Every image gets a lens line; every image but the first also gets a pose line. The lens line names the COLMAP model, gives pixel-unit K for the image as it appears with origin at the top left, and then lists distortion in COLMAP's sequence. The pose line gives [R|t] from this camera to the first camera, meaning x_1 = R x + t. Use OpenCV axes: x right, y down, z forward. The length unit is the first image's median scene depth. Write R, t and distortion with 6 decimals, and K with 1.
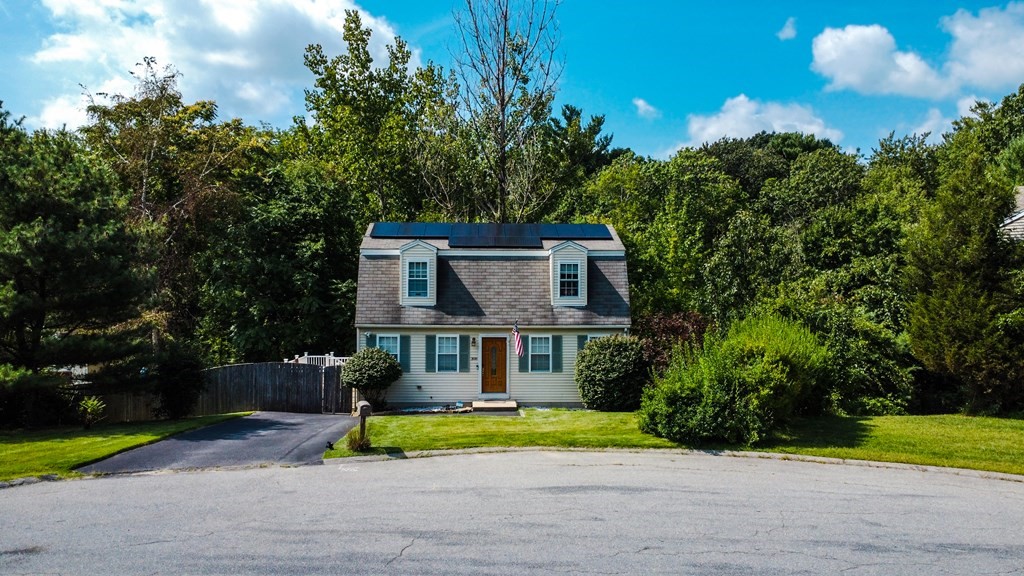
lens RADIAL K [[767.7, 0, 512.0], [0, 767.7, 288.0], [0, 0, 1]] dist [0.004394, 0.001883]
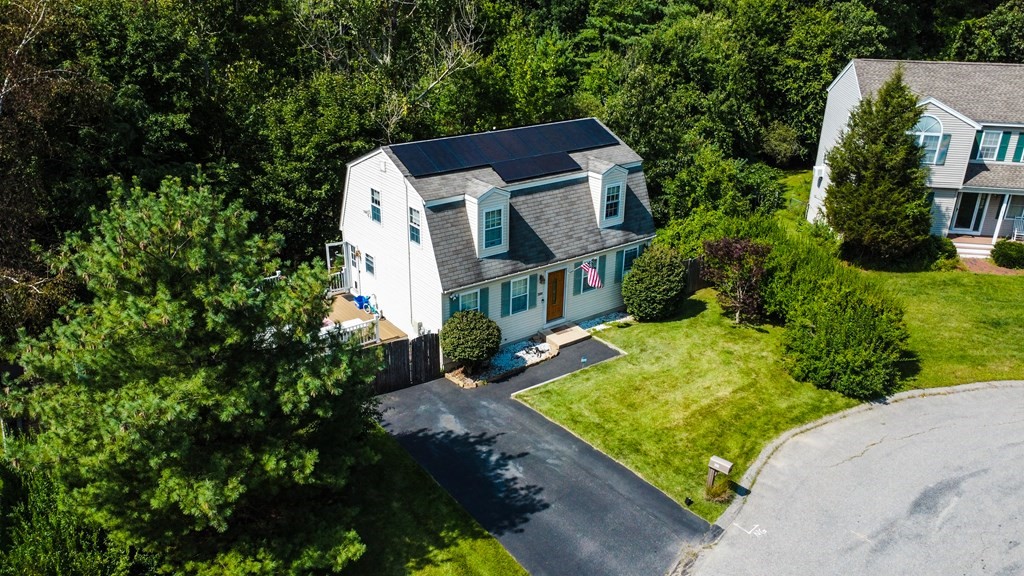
lens RADIAL K [[767.7, 0, 512.0], [0, 767.7, 288.0], [0, 0, 1]] dist [0.004394, 0.001883]
pose [[0.831427, -0.209623, 0.514574, -0.595344], [-0.018161, 0.915356, 0.402235, -0.318526], [-0.555336, -0.343774, 0.757246, 0.261435]]
